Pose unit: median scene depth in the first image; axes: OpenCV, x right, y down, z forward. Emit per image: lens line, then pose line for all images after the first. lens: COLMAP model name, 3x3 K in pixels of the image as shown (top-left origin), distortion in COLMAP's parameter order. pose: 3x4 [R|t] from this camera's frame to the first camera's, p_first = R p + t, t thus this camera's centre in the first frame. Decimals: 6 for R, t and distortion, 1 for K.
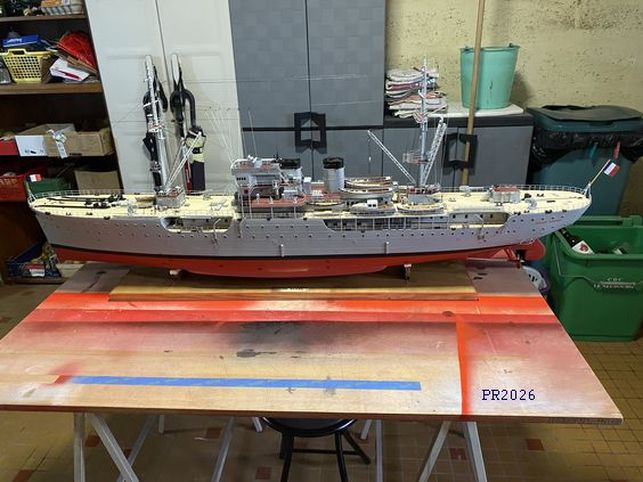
lens RADIAL K [[488.7, 0, 318.7], [0, 488.7, 239.1], [0, 0, 1]] dist [0.048226, -0.074828]
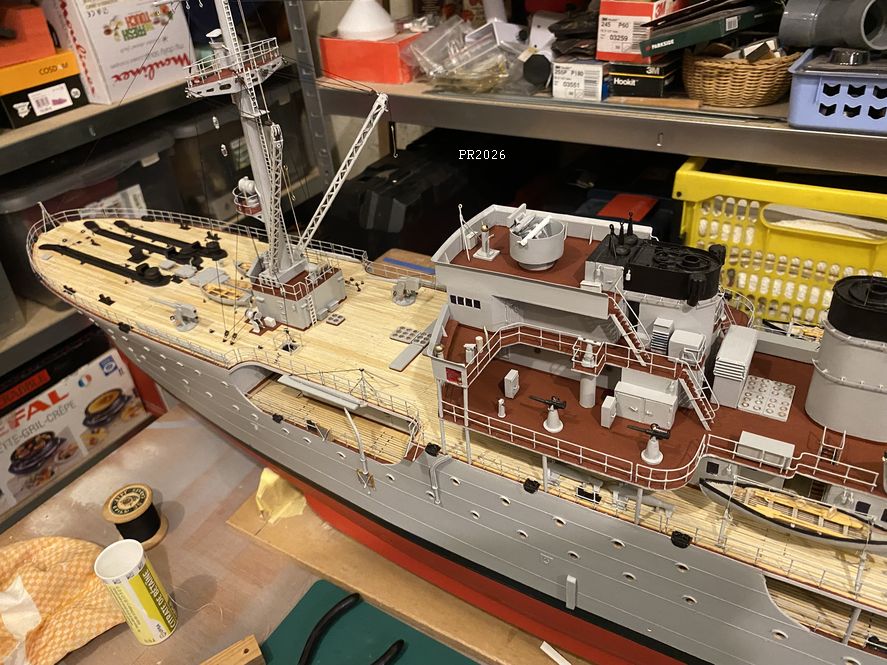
lens RADIAL K [[669.1, 0, 443.5], [0, 669.1, 332.5], [0, 0, 1]] dist [0.007412, -0.012783]
pose [[0.887524, 0.222167, -0.403663, -0.009399], [-0.127996, 0.960473, 0.247202, -0.089102], [0.442627, -0.167730, 0.880879, 0.309834]]
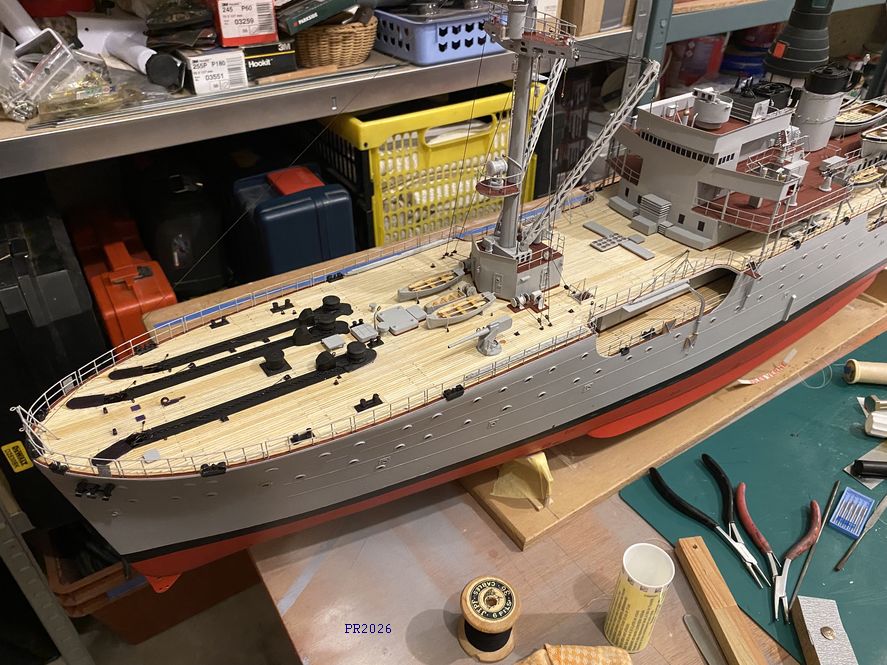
lens RADIAL K [[677.4, 0, 444.1], [0, 677.4, 327.6], [0, 0, 1]] dist [0.009651, -0.010703]
pose [[0.781713, -0.333046, 0.527262, -0.291149], [0.213196, 0.937237, 0.275925, -0.087192], [-0.586065, -0.103284, 0.803654, 0.321260]]
